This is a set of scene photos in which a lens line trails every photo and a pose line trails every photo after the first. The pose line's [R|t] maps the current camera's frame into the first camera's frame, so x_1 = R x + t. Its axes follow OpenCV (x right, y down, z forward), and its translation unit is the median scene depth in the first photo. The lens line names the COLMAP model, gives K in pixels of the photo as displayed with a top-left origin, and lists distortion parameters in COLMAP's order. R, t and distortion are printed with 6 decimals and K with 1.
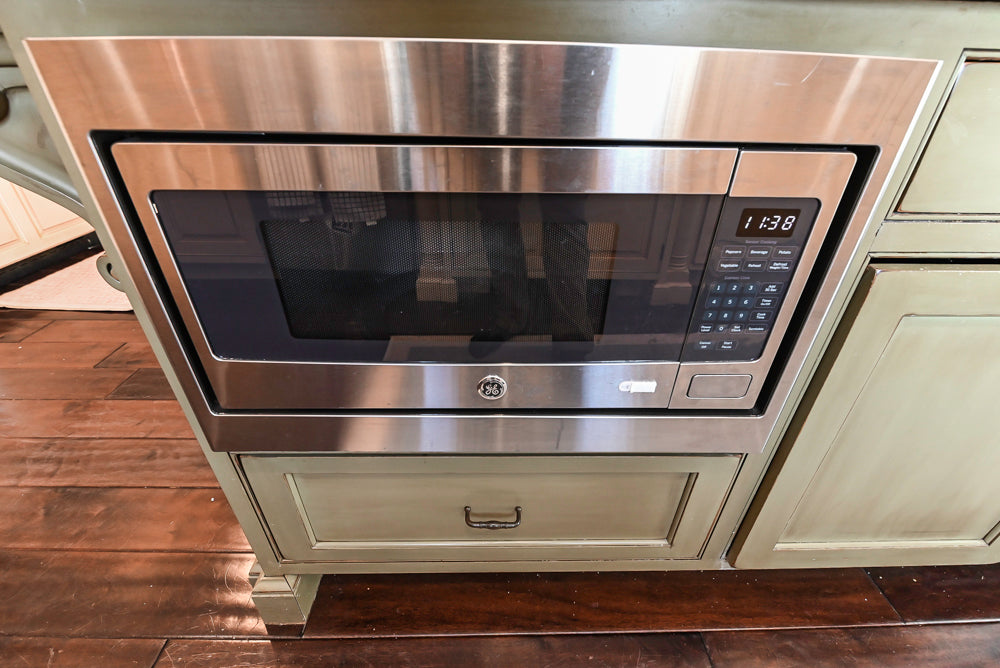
lens RADIAL K [[414.0, 0, 500.0], [0, 414.0, 334.0], [0, 0, 1]] dist [-0.000218, -0.005437]
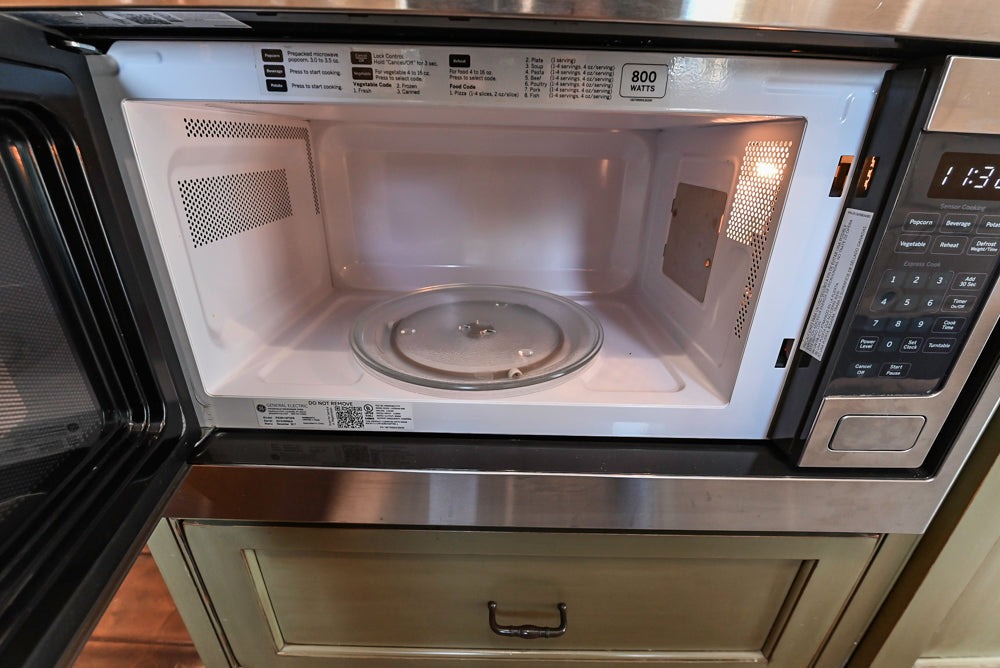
lens RADIAL K [[405.6, 0, 500.0], [0, 405.6, 334.0], [0, 0, 1]] dist [-0.000941, -0.009987]
pose [[0.999764, 0.016047, -0.014661, -0.082830], [-0.017904, 0.990436, -0.136804, 0.065216], [0.012325, 0.137034, 0.990490, 0.312272]]
